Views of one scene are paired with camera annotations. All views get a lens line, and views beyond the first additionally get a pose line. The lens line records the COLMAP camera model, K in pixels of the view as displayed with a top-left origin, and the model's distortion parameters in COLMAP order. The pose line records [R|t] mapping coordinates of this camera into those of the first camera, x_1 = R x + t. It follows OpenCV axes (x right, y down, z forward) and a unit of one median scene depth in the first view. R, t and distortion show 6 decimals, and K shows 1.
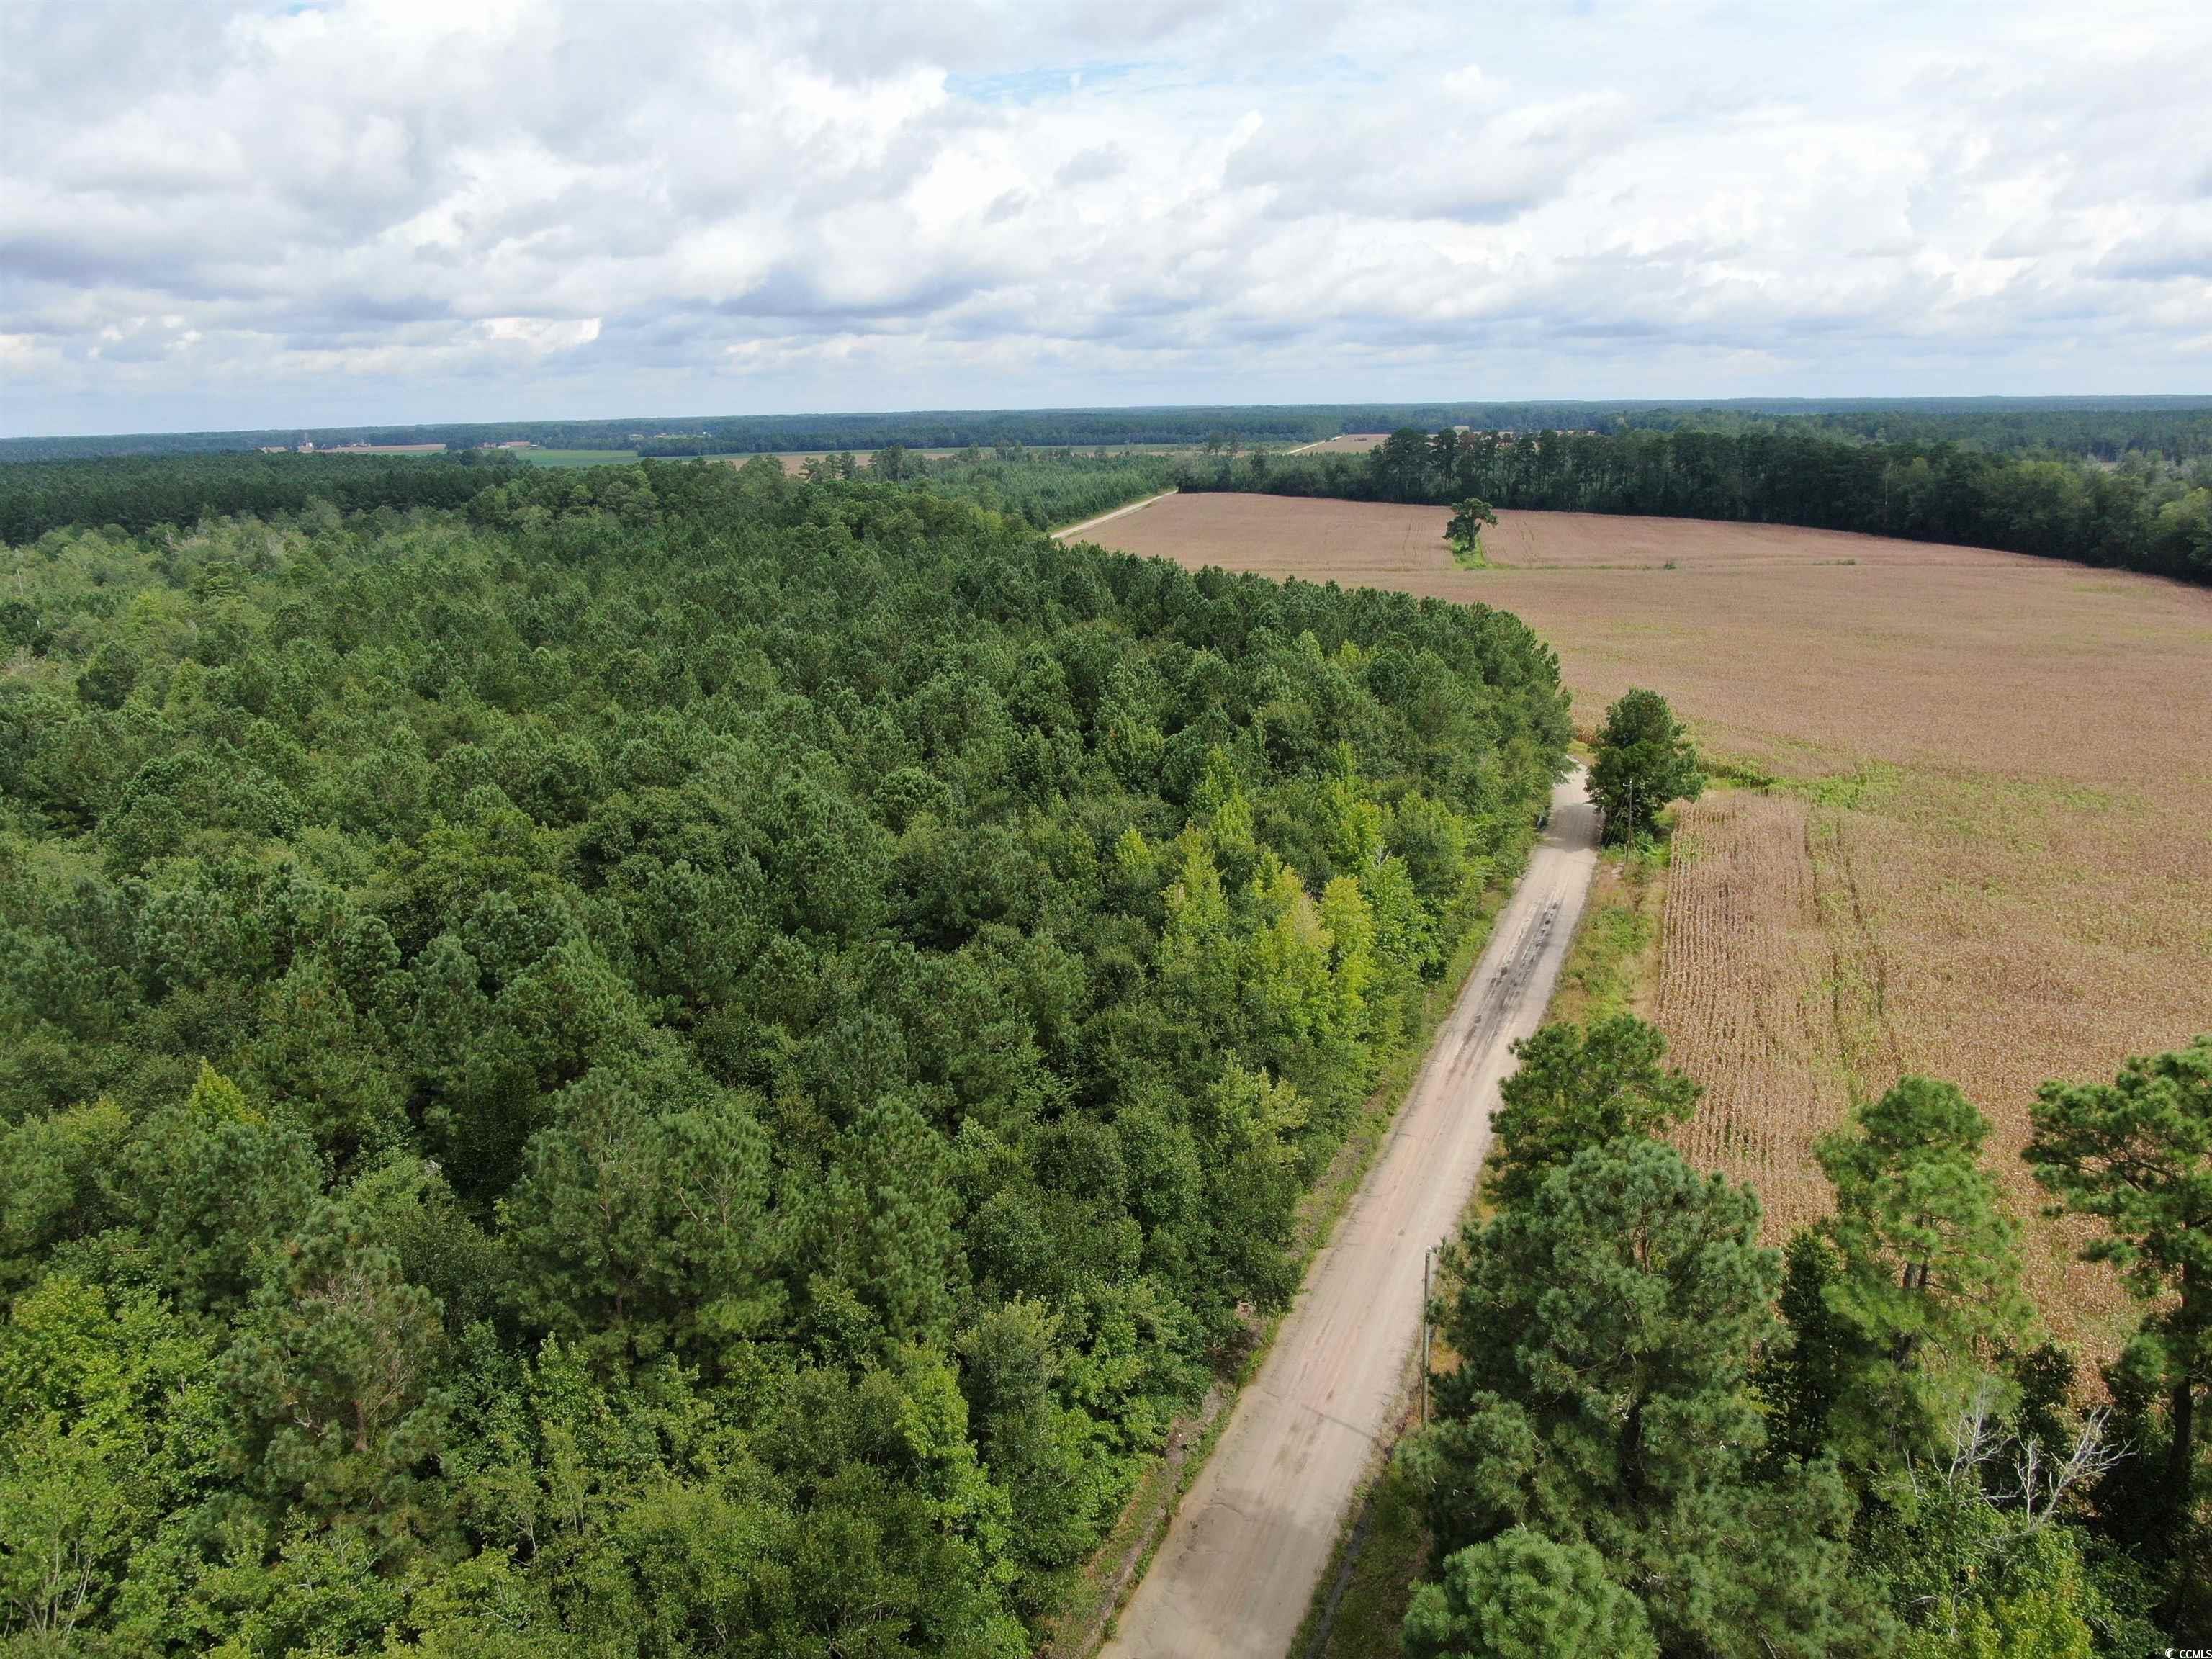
lens RADIAL K [[1576.9, 0, 1104.4], [0, 1576.9, 831.4], [0, 0, 1]] dist [-0.021247, 0.008600]
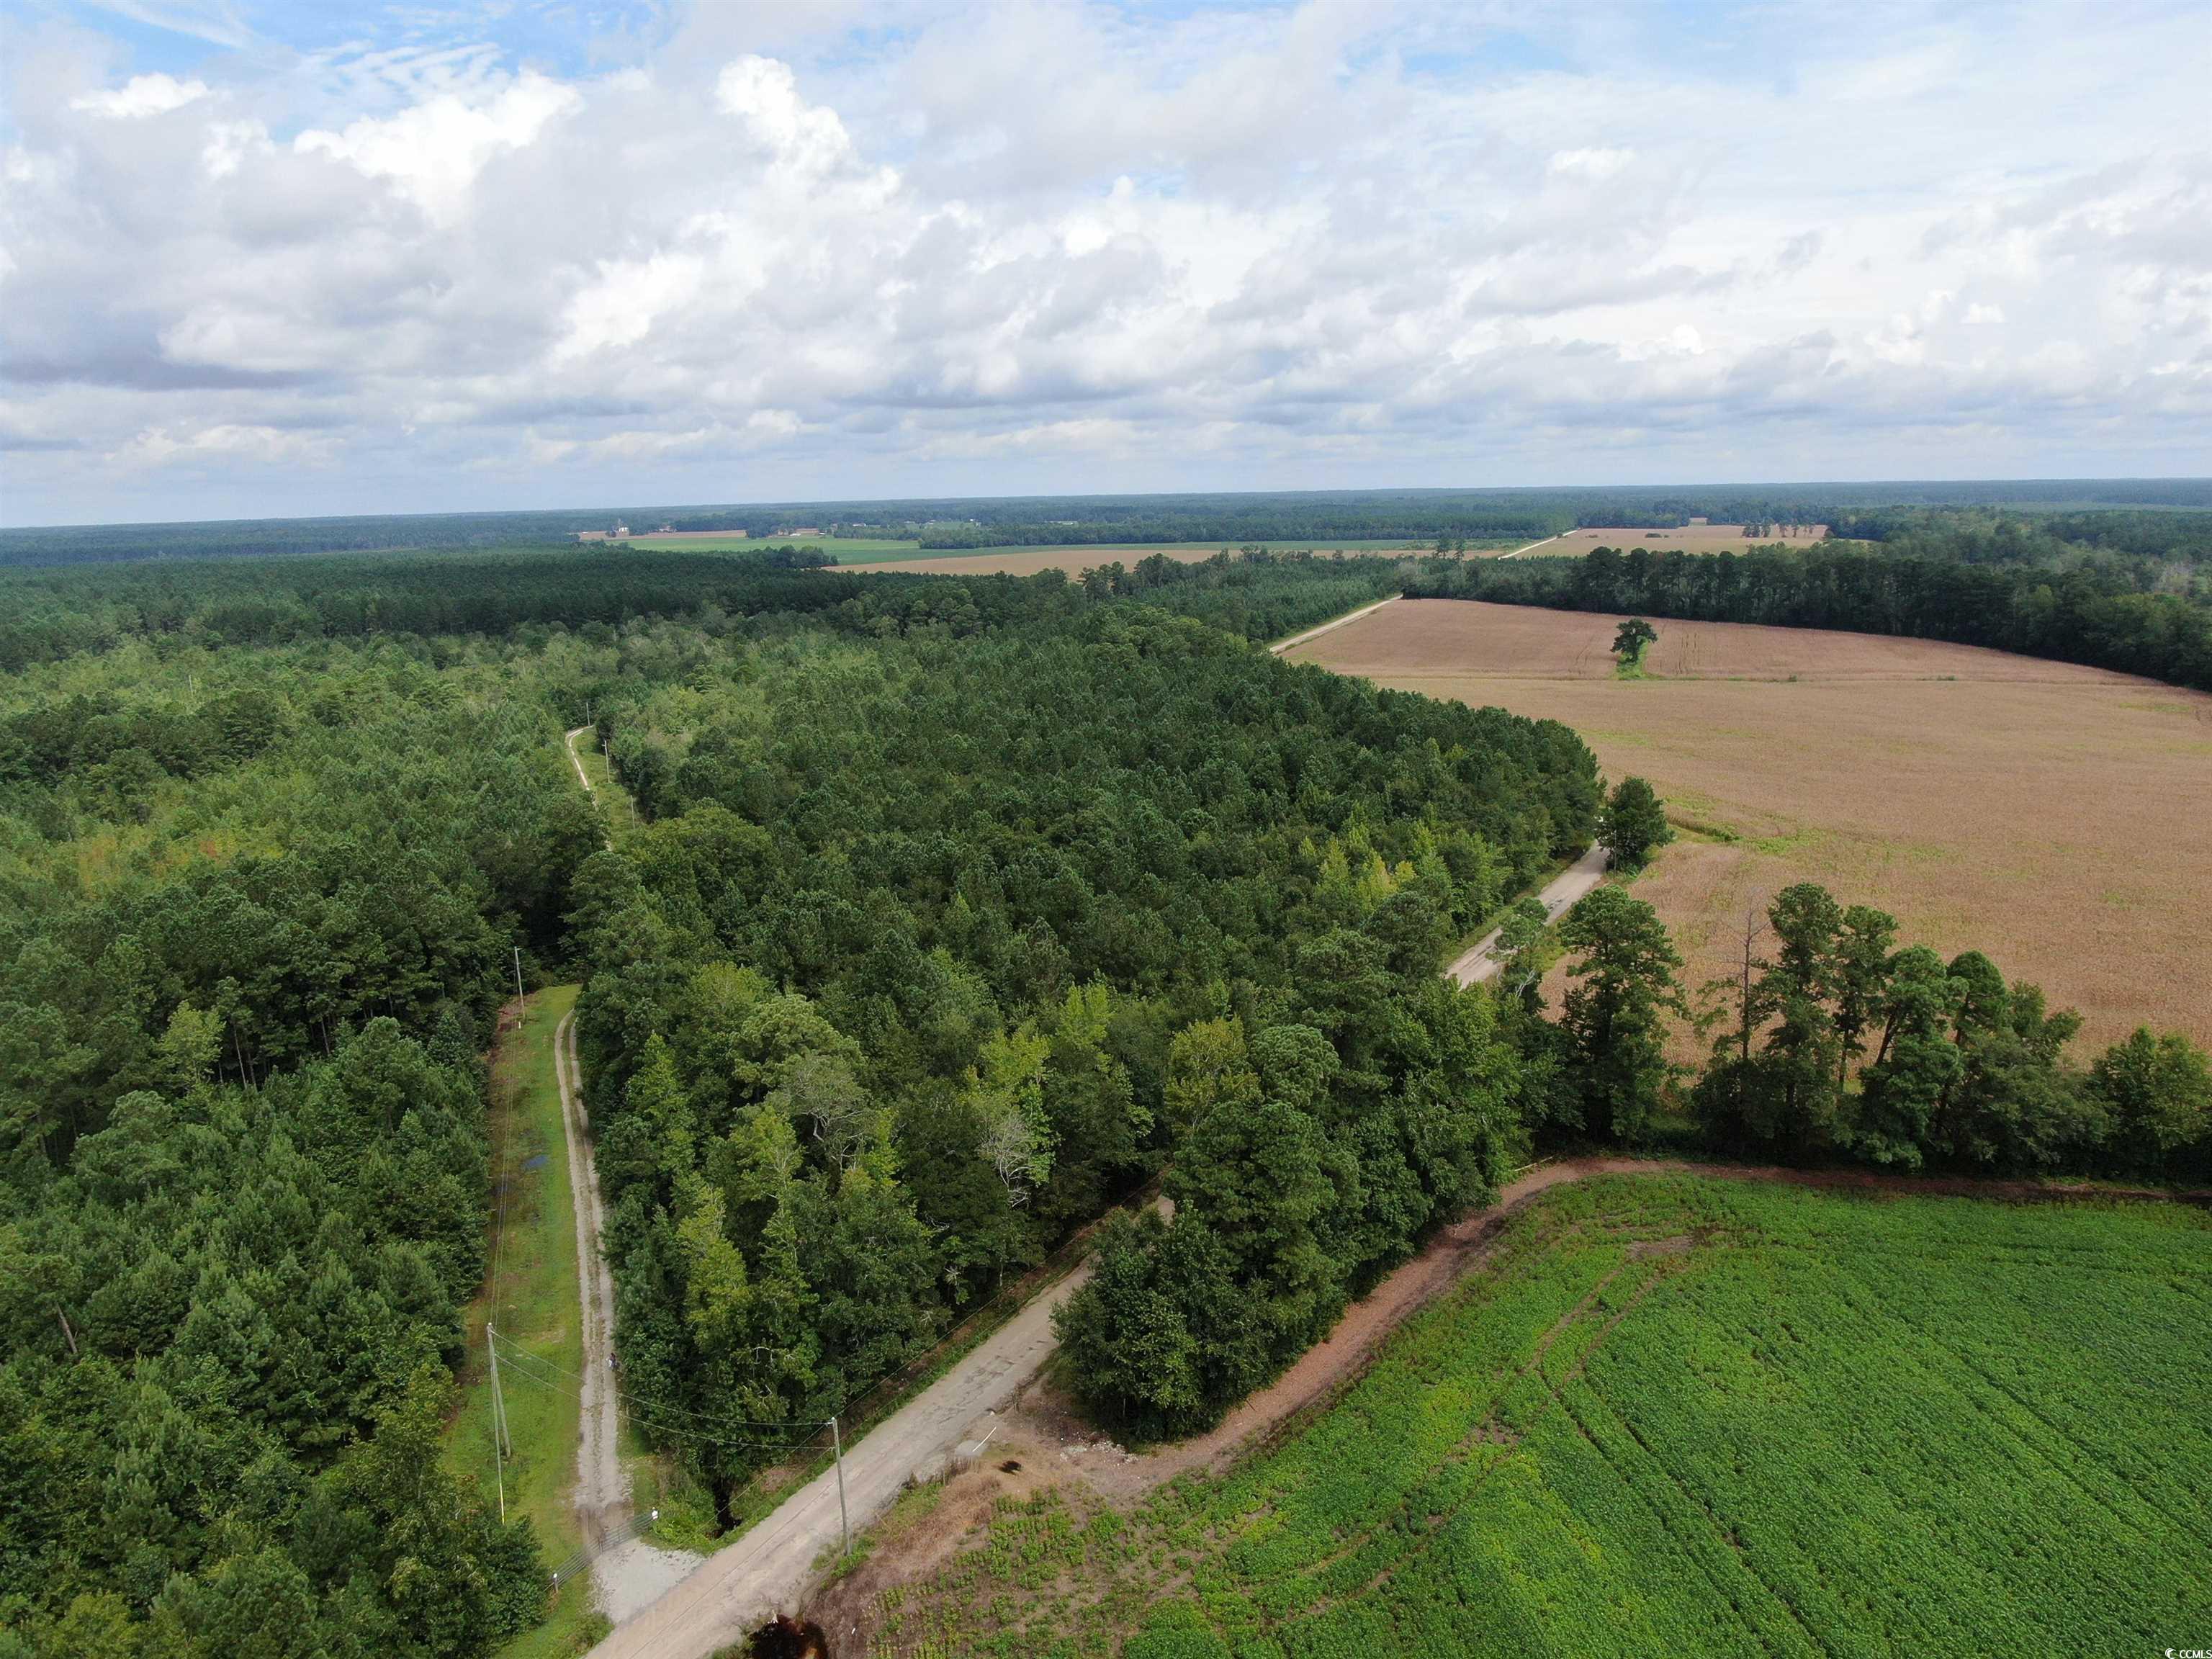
lens RADIAL K [[1576.9, 0, 1102.0], [0, 1576.9, 825.8], [0, 0, 1]] dist [-0.021247, 0.008600]
pose [[0.988130, 0.029659, -0.150732, 0.045000], [-0.037275, 0.998154, -0.047951, 0.065068], [0.149031, 0.053000, 0.987411, -0.766971]]
